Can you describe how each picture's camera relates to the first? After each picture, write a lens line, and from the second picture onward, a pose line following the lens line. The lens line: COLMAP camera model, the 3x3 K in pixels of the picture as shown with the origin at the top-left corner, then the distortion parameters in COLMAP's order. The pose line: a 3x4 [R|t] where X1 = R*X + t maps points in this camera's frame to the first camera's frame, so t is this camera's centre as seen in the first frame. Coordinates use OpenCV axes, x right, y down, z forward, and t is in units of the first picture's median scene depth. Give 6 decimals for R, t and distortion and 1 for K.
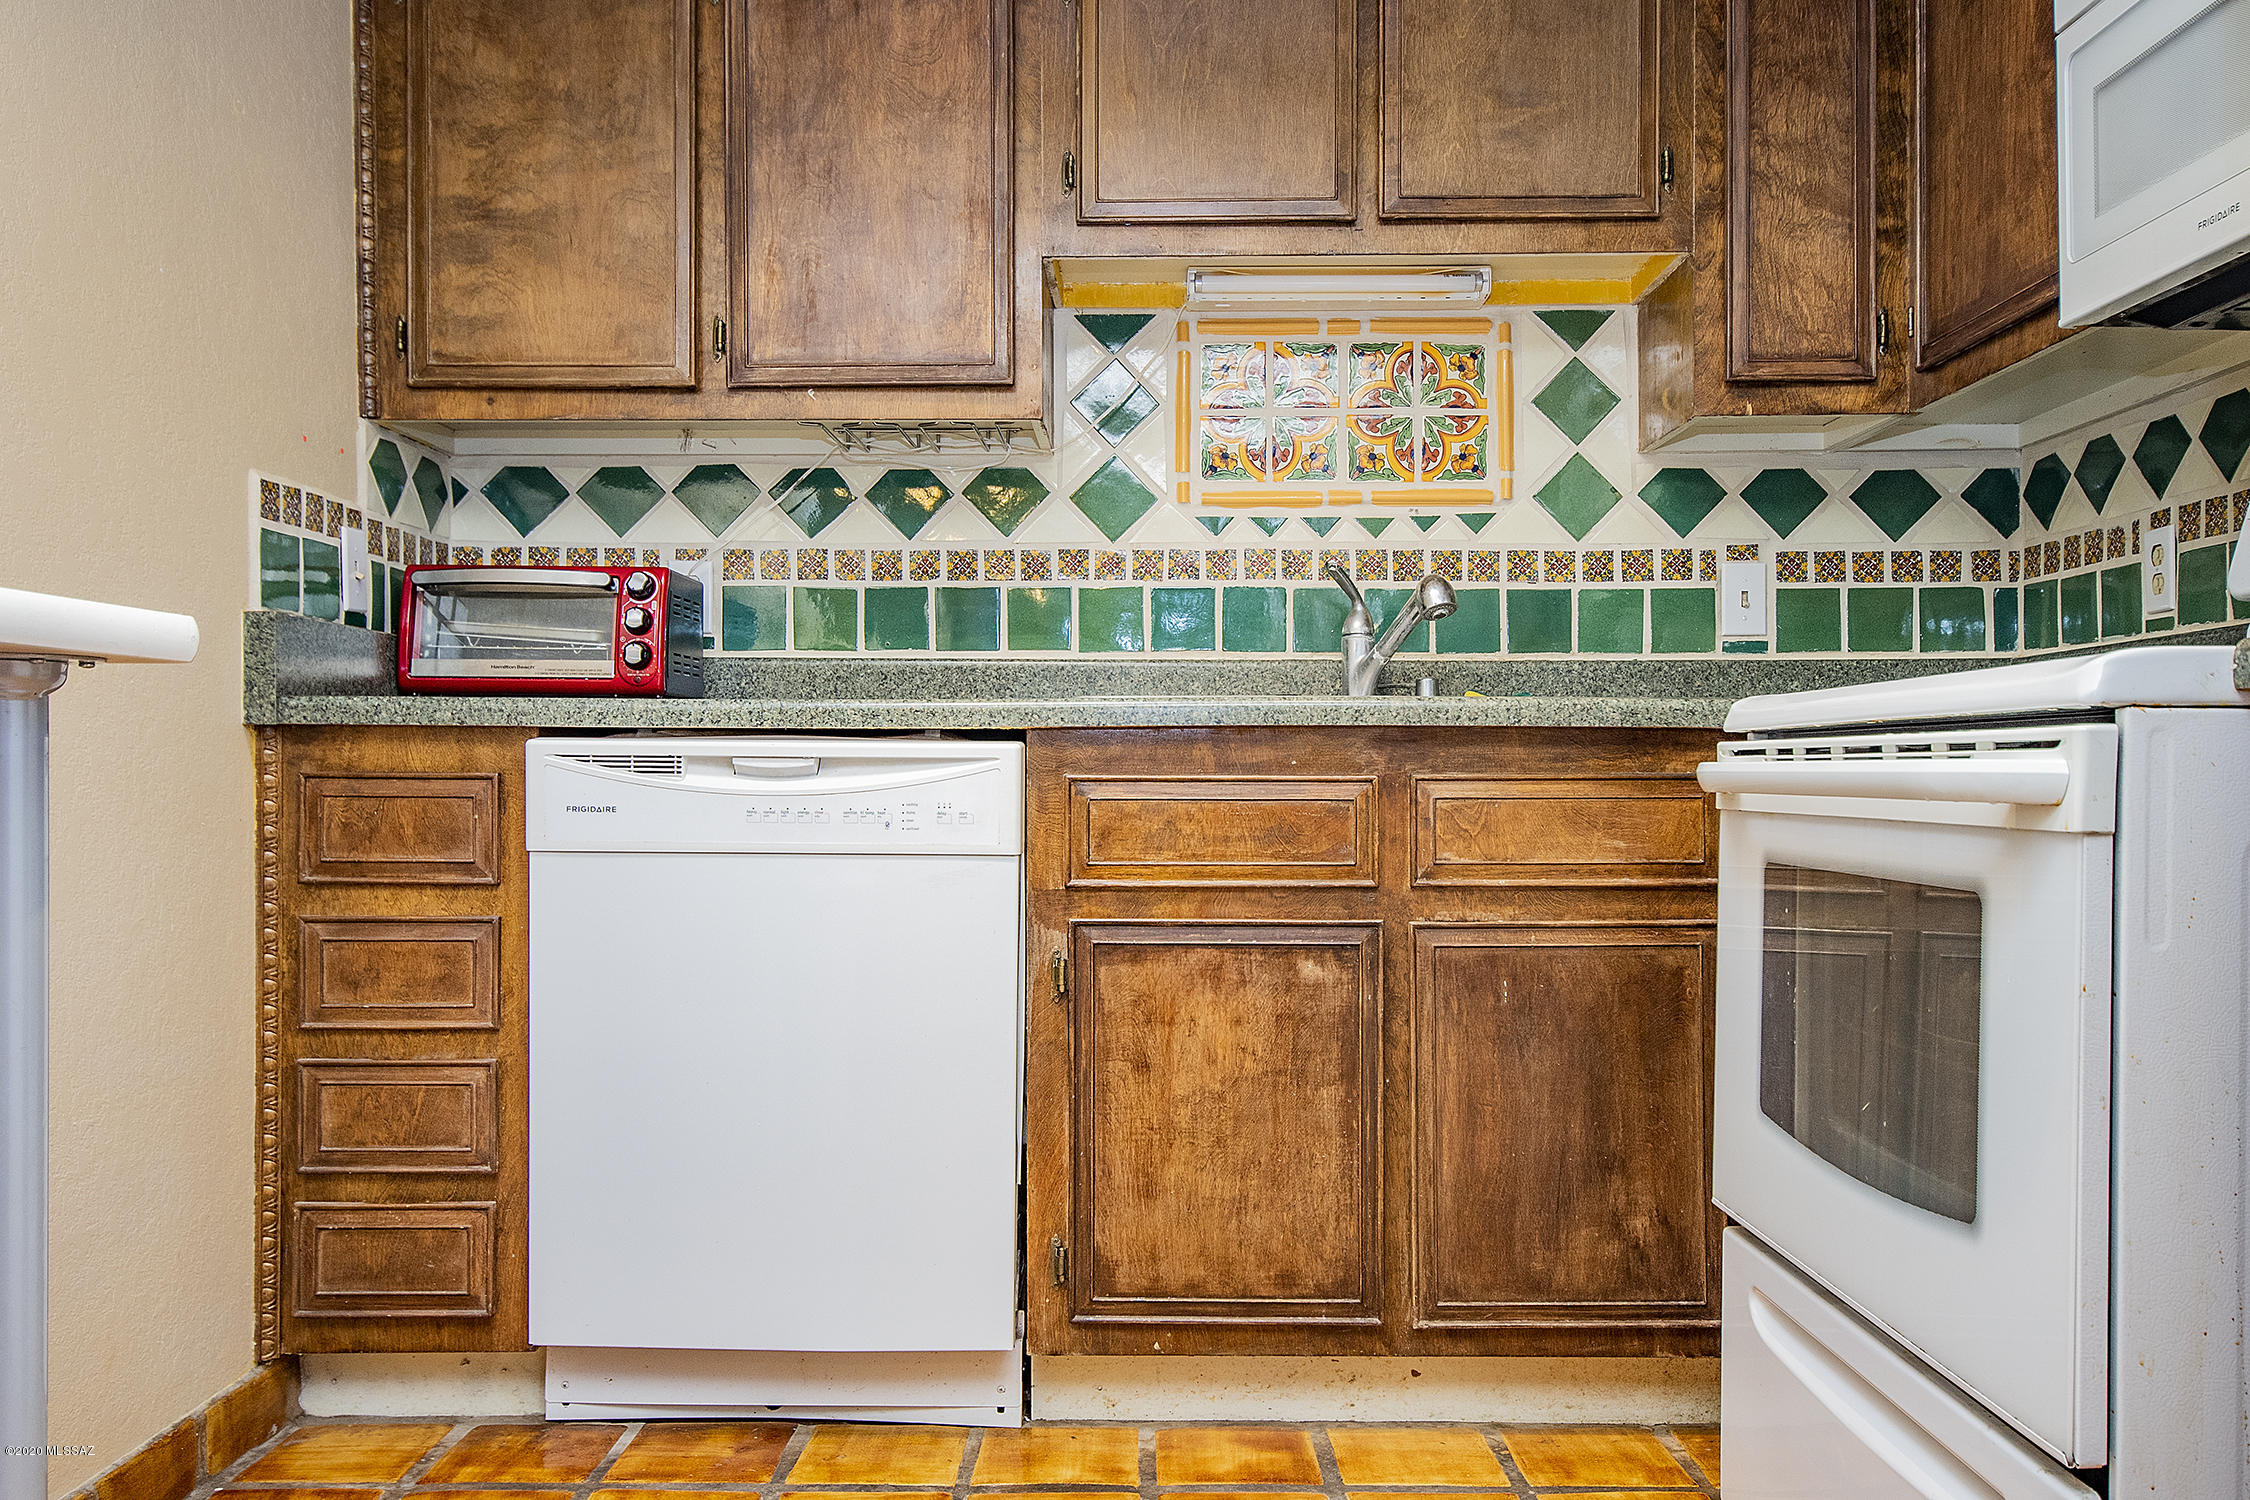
lens RADIAL K [[1821.5, 0, 1120.2], [0, 1821.5, 769.3], [0, 0, 1]] dist [0.022845, -0.000328]
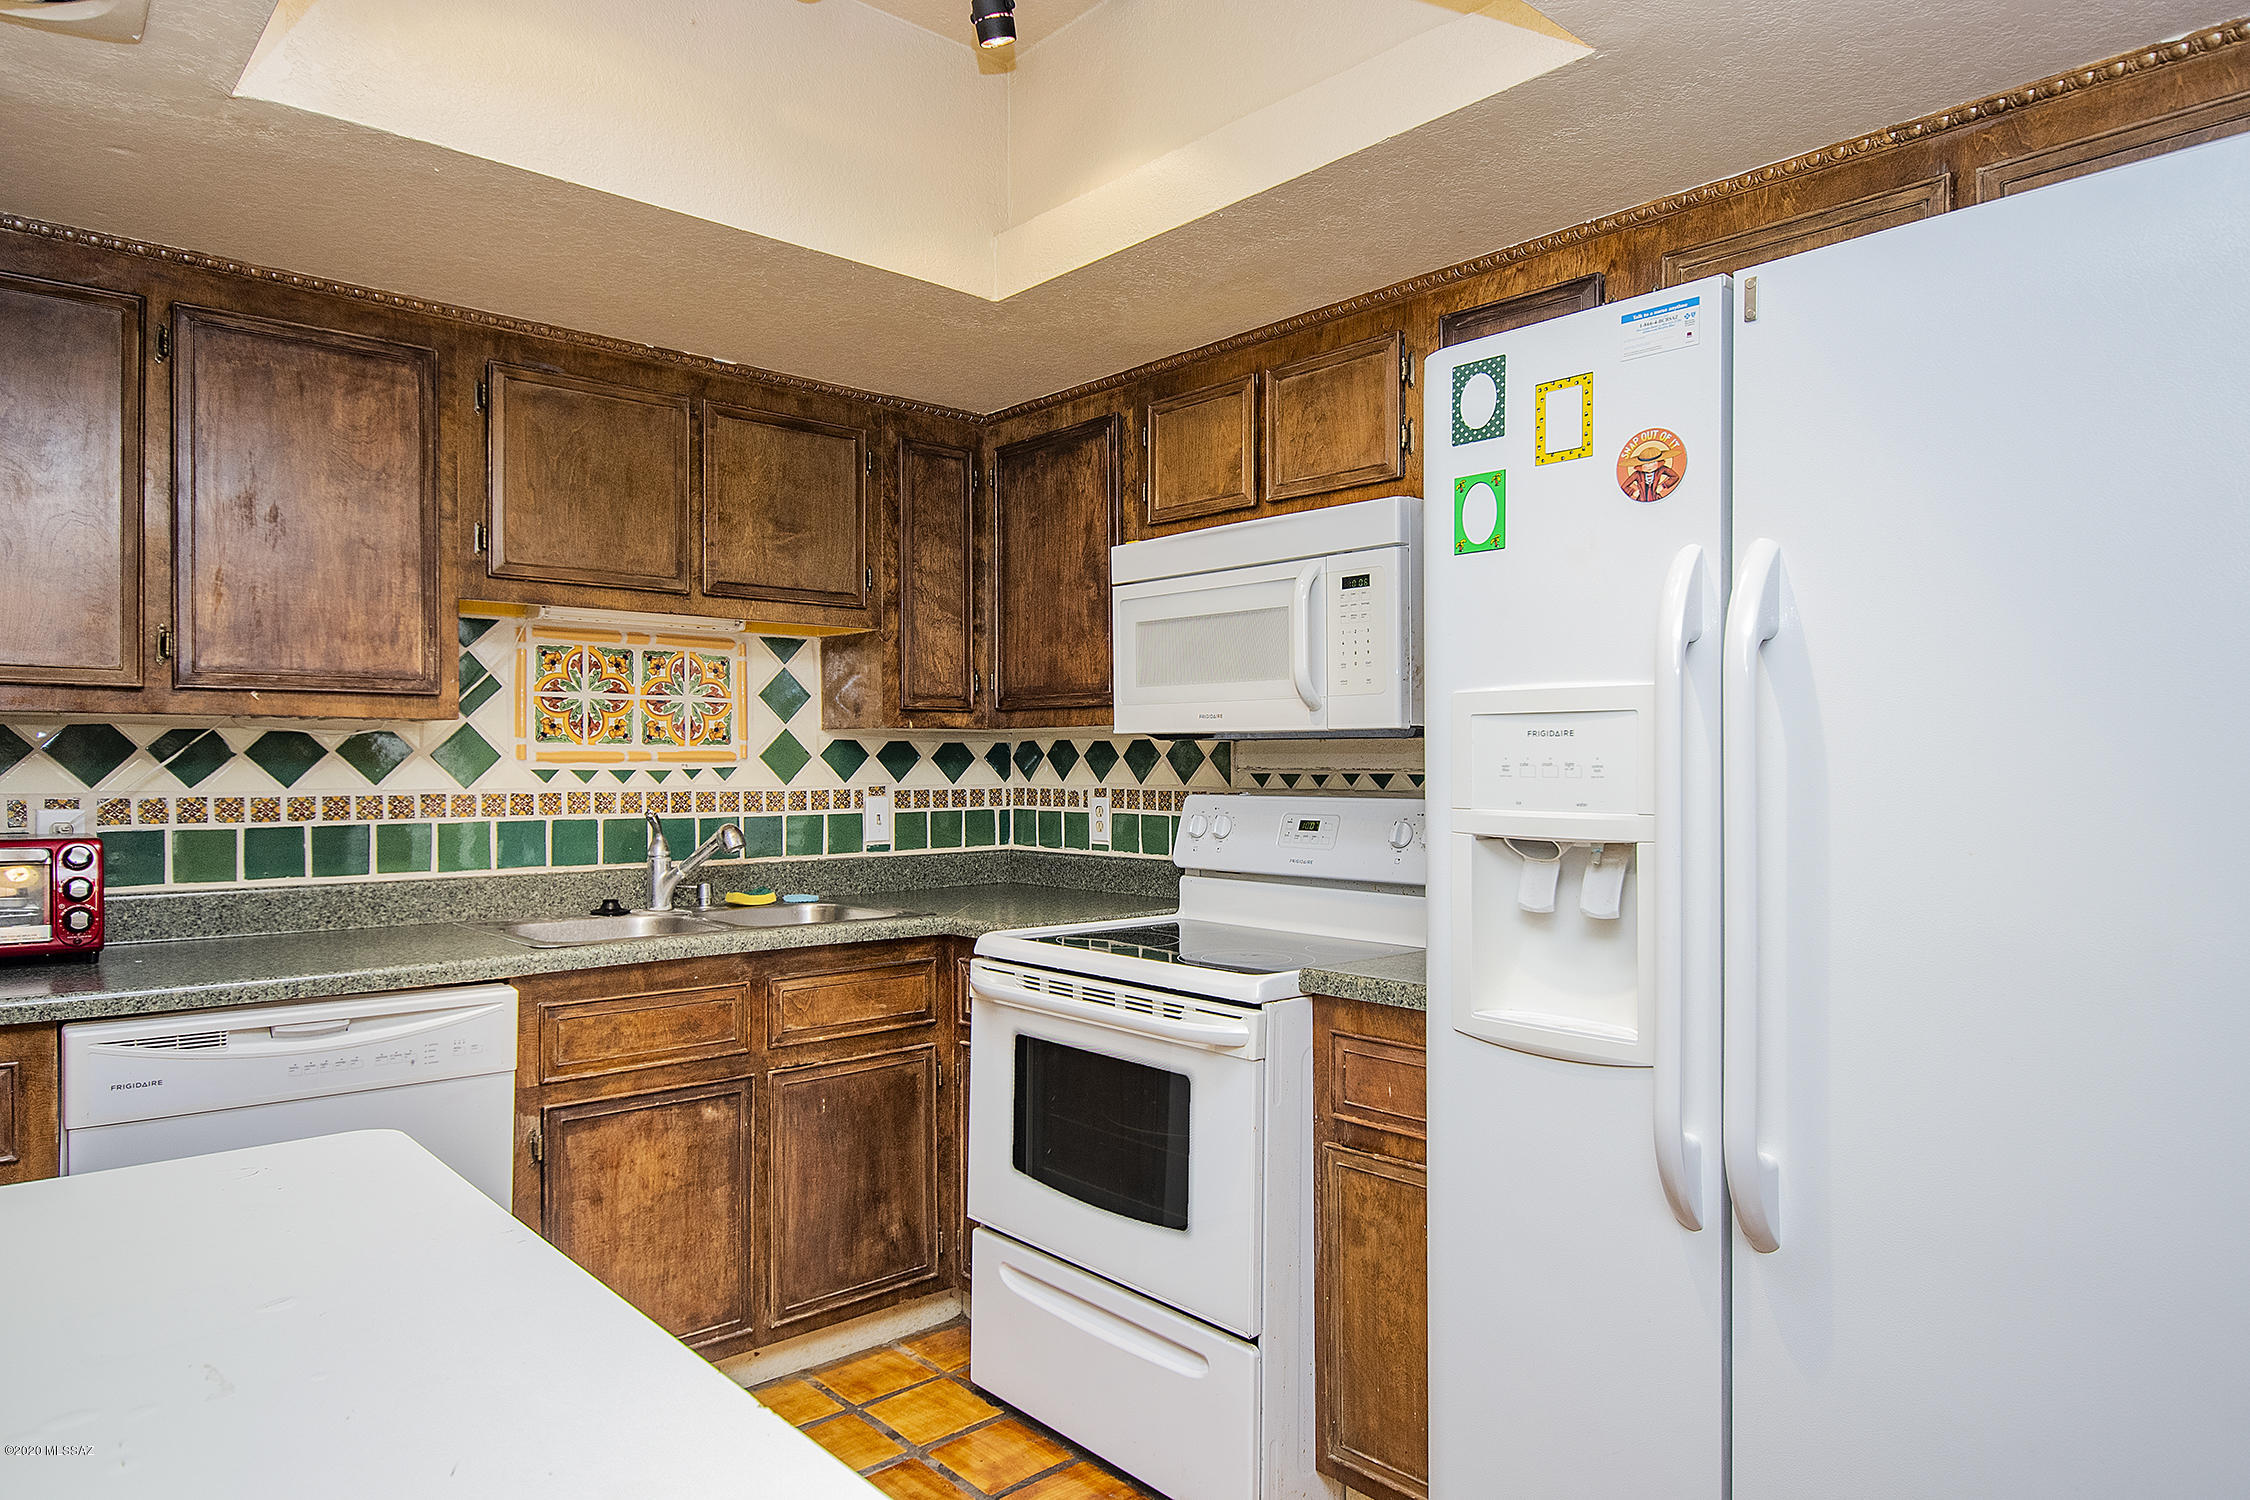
lens RADIAL K [[1354.3, 0, 1147.9], [0, 1354.3, 768.4], [0, 0, 1]] dist [0.015033, -0.016011]
pose [[0.735714, -0.000792, 0.677291, -0.348508], [-0.002389, 0.999990, 0.003764, -0.162454], [-0.677288, -0.004387, 0.735705, -0.076559]]
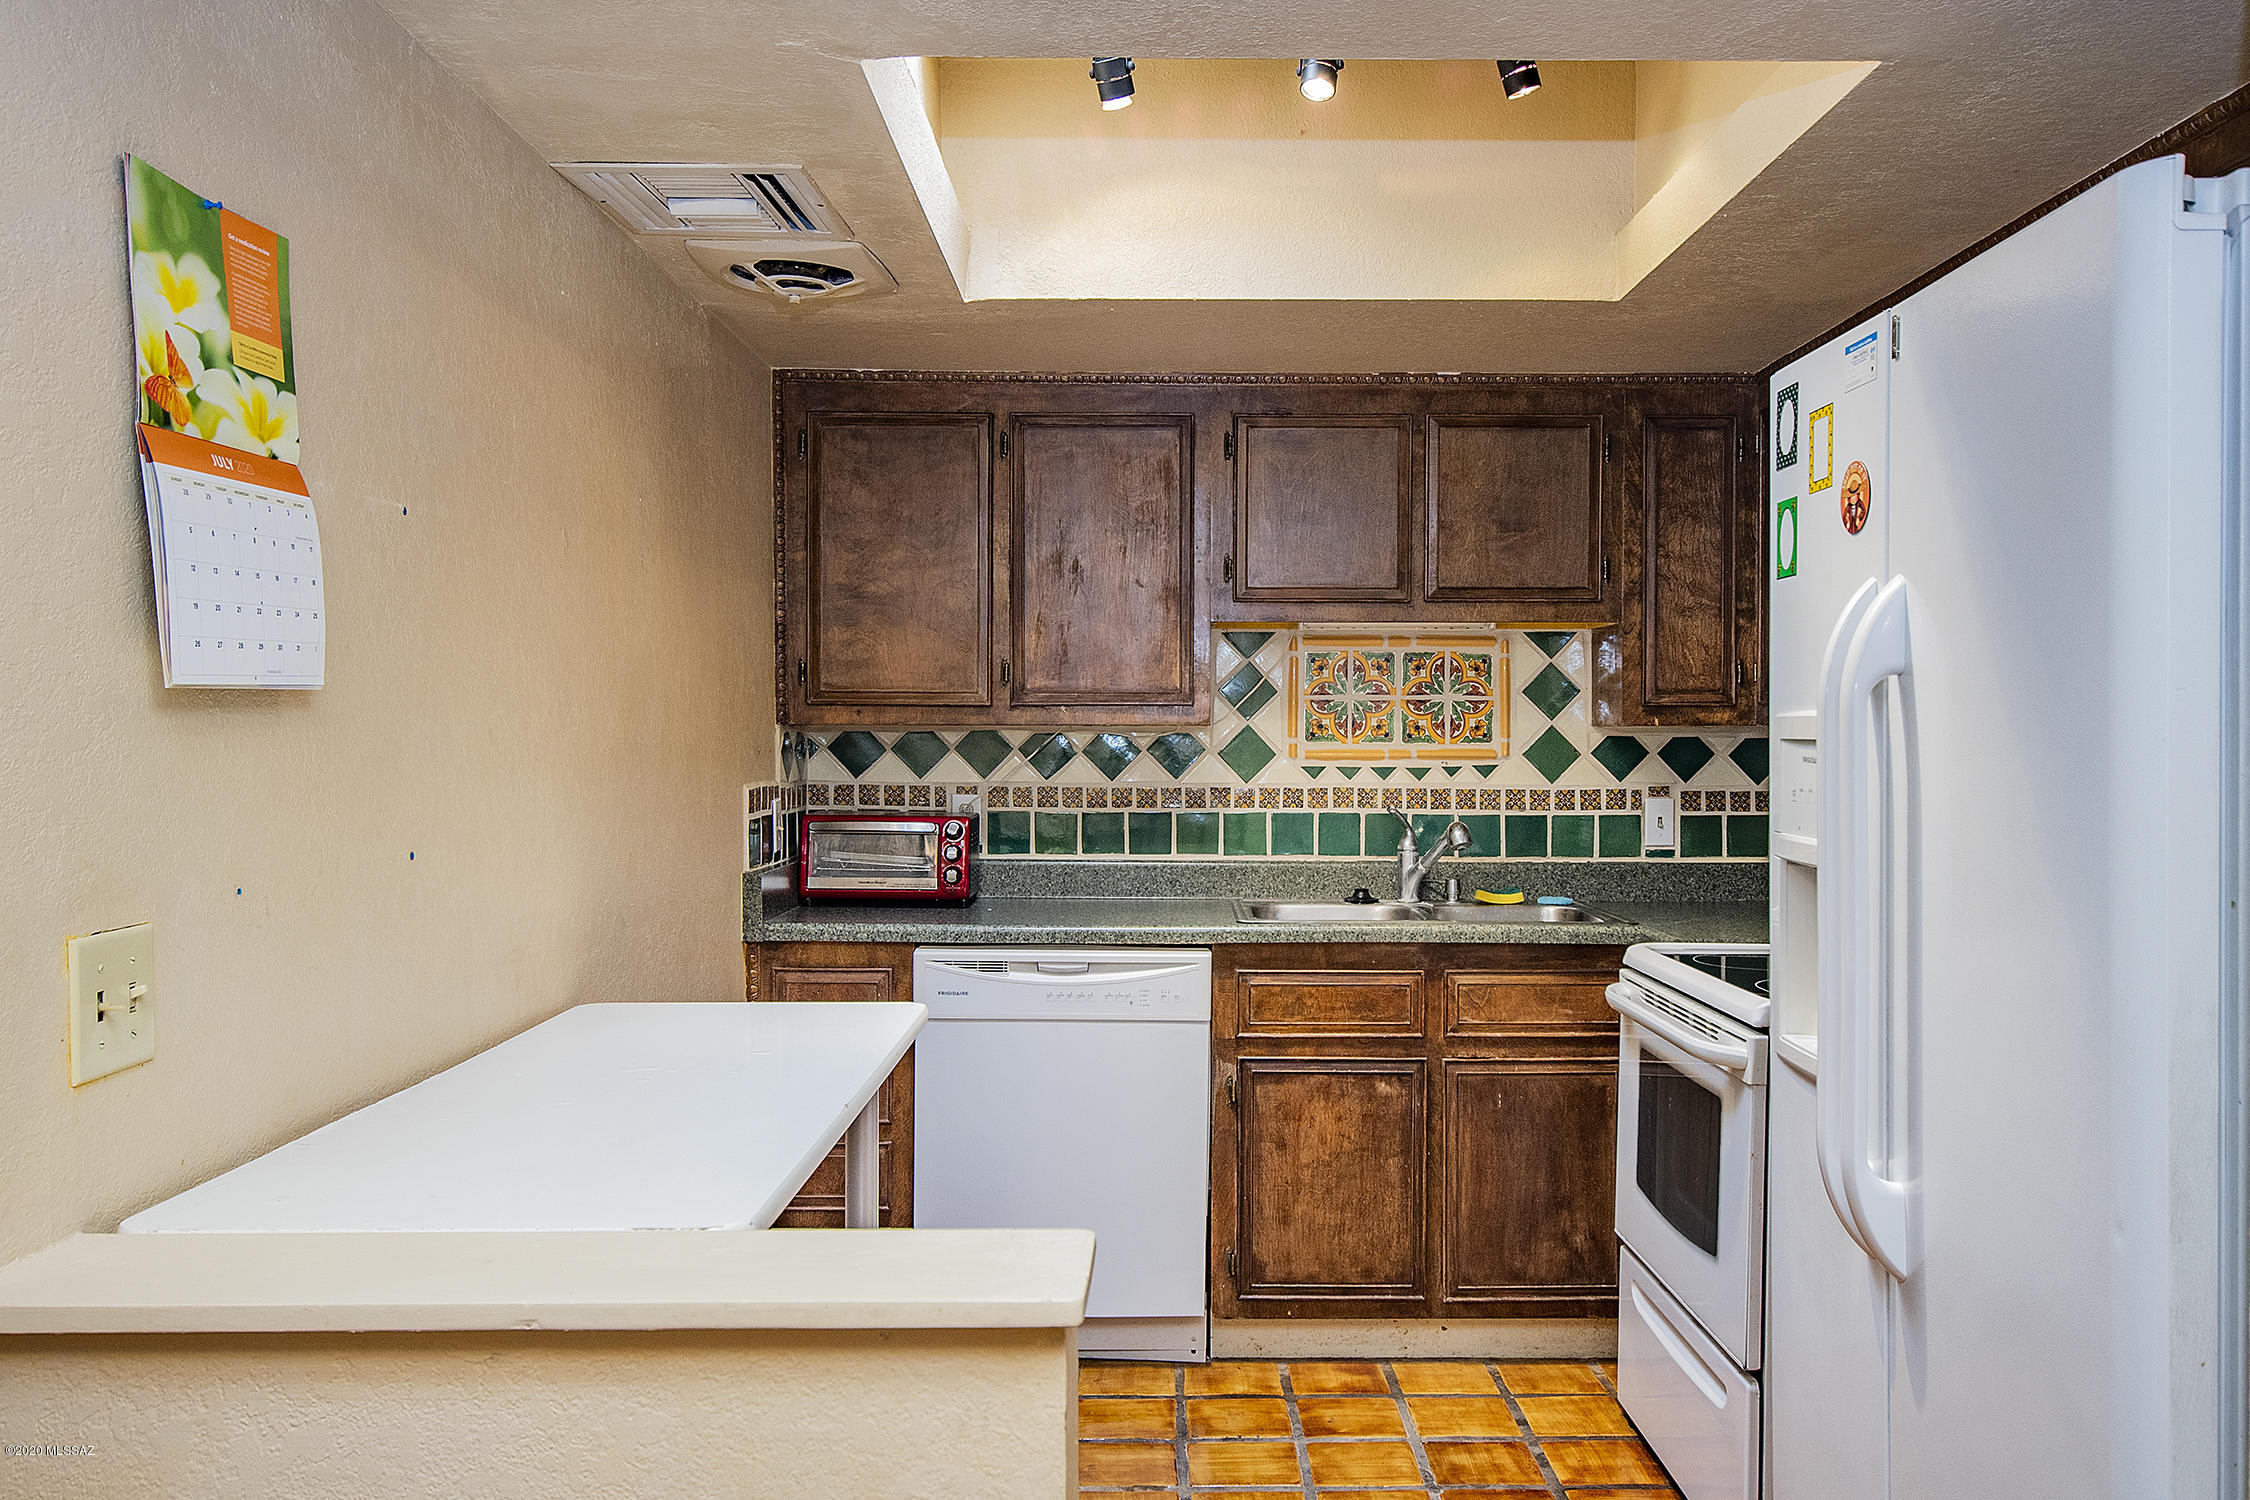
lens RADIAL K [[1821.5, 0, 1190.2], [0, 1821.5, 762.1], [0, 0, 1]] dist [0.022845, -0.000328]
pose [[0.999559, 0.003888, 0.029425, -0.107036], [-0.004398, 0.999841, 0.017297, -0.188938], [-0.029353, -0.017419, 0.999417, -0.572908]]
